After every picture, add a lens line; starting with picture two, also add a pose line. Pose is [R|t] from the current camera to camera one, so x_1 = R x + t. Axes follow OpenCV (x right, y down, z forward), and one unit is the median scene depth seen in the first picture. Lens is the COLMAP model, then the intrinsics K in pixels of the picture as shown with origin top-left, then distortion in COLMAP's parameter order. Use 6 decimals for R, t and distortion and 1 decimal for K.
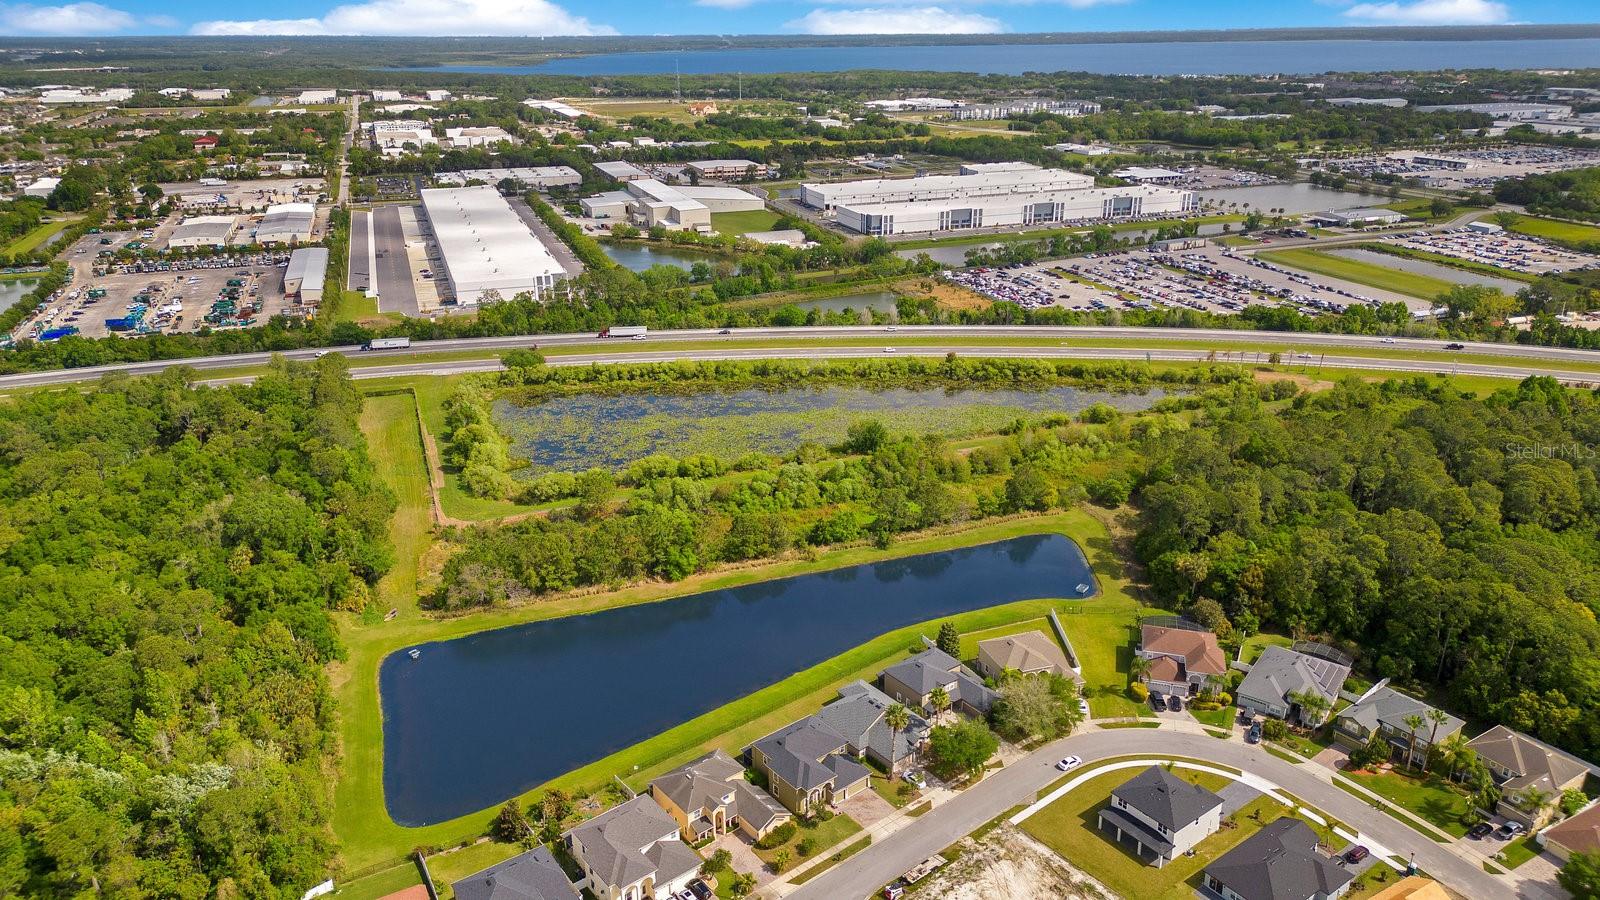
lens RADIAL K [[1113.8, 0, 796.1], [0, 1113.8, 449.5], [0, 0, 1]] dist [0.073248, -0.068969]
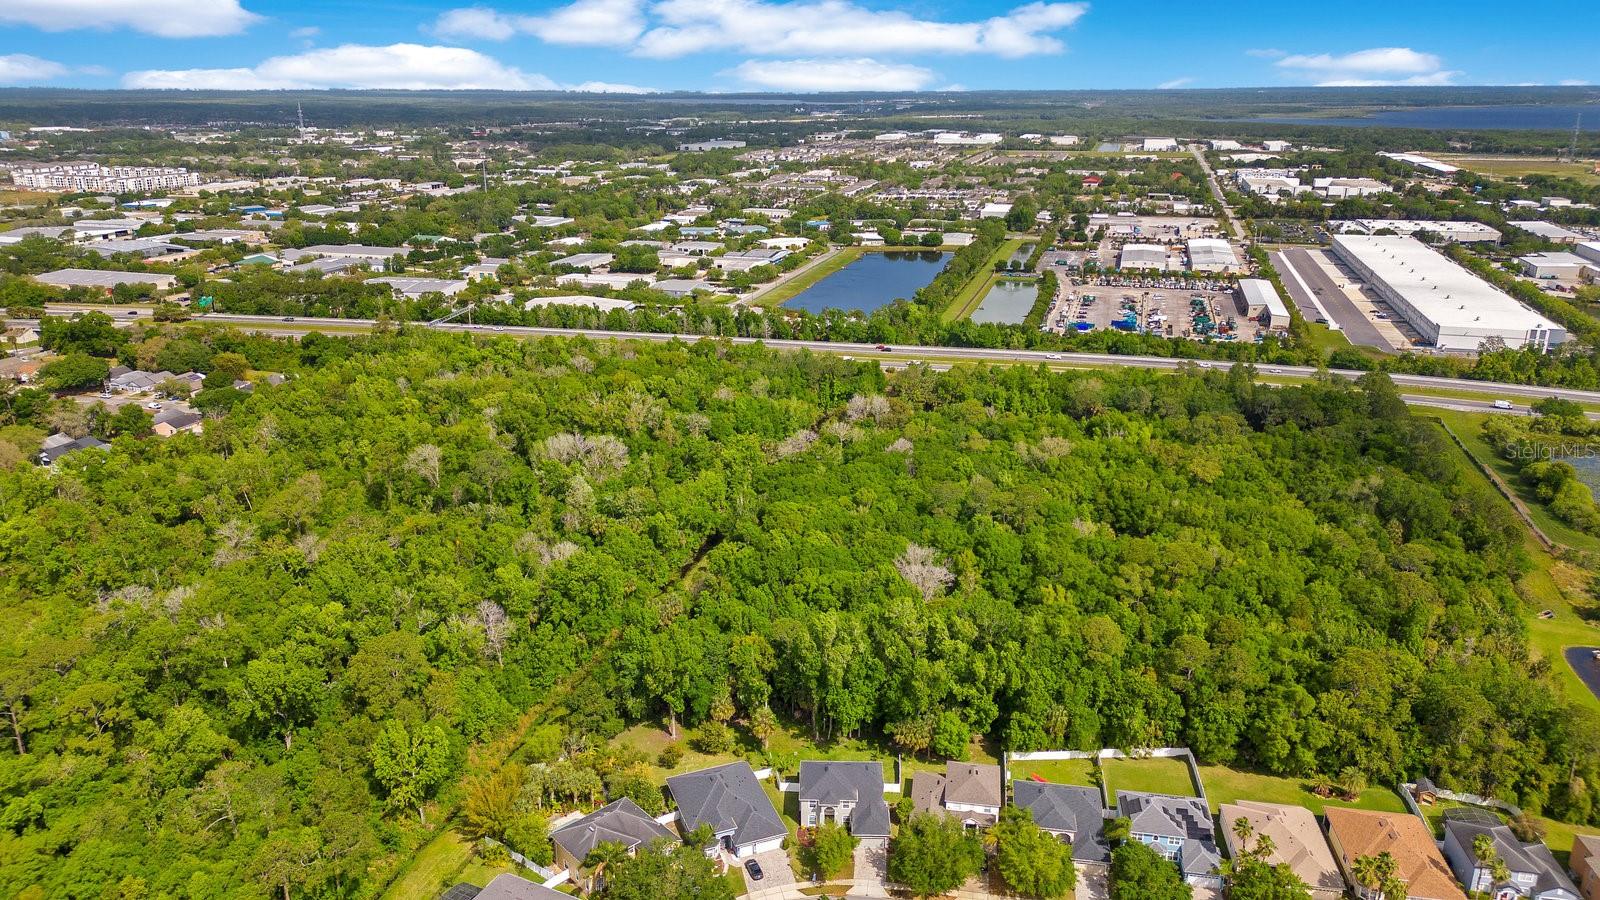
lens RADIAL K [[1113.8, 0, 796.1], [0, 1113.8, 449.5], [0, 0, 1]] dist [0.073248, -0.068969]
pose [[0.802221, 0.192550, -0.565124, -0.130861], [-0.215677, 0.976107, 0.026417, 0.044217], [0.556709, 0.100692, 0.824583, -0.113622]]
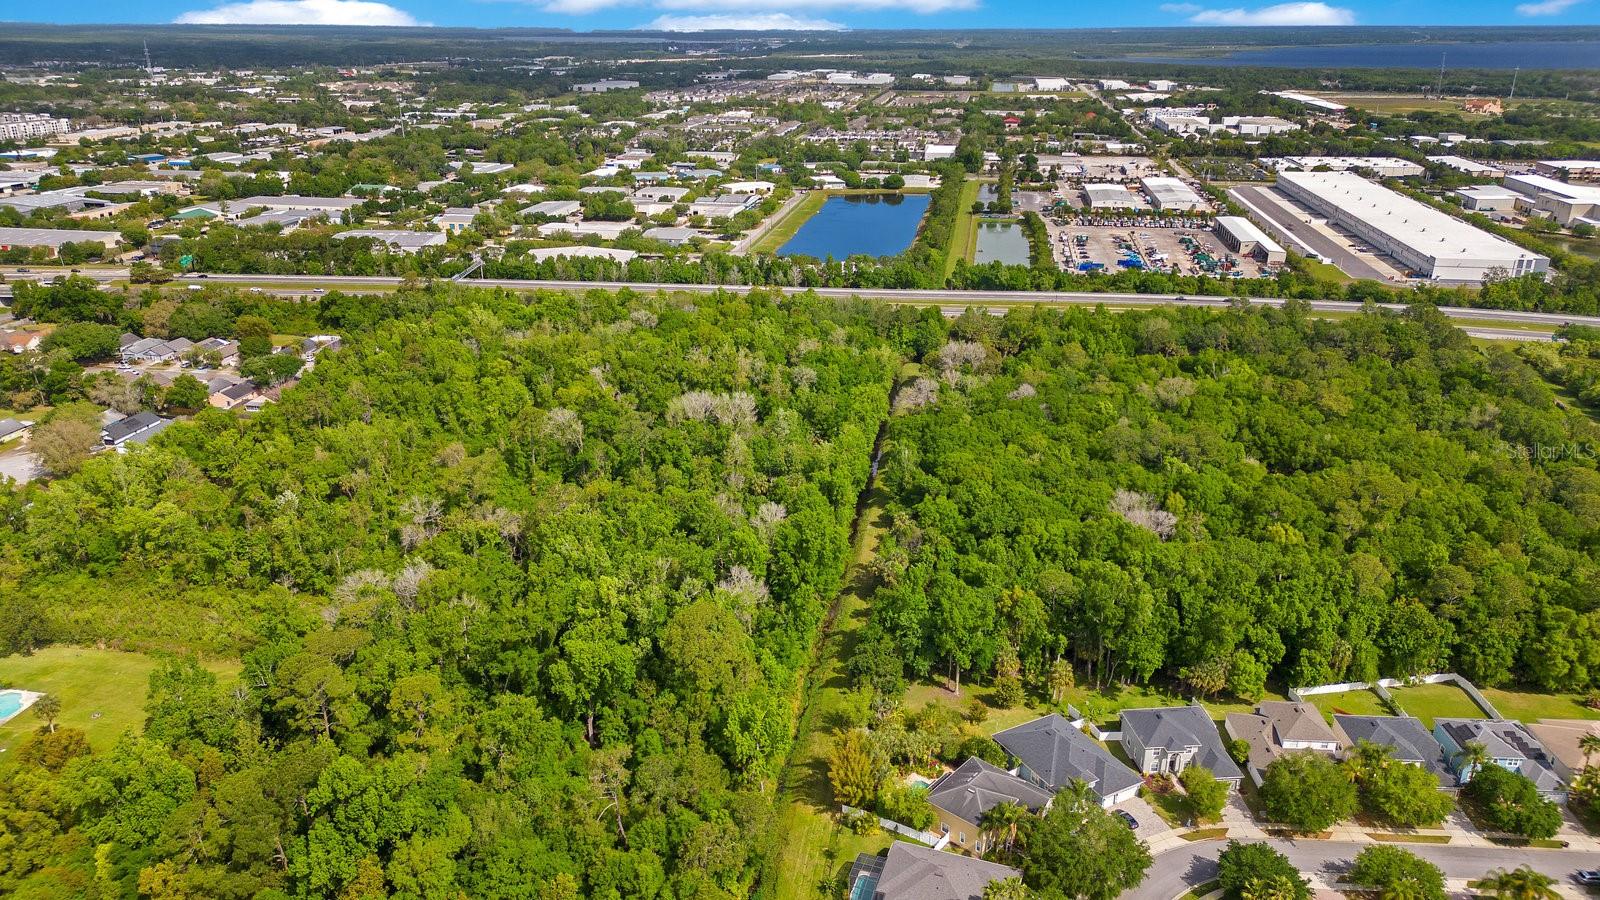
lens RADIAL K [[1113.8, 0, 796.1], [0, 1113.8, 449.5], [0, 0, 1]] dist [0.073248, -0.068969]
pose [[0.868583, 0.185352, -0.459573, -0.231301], [-0.182467, 0.981881, 0.051148, 0.064612], [0.460726, 0.039431, 0.886666, -0.166867]]
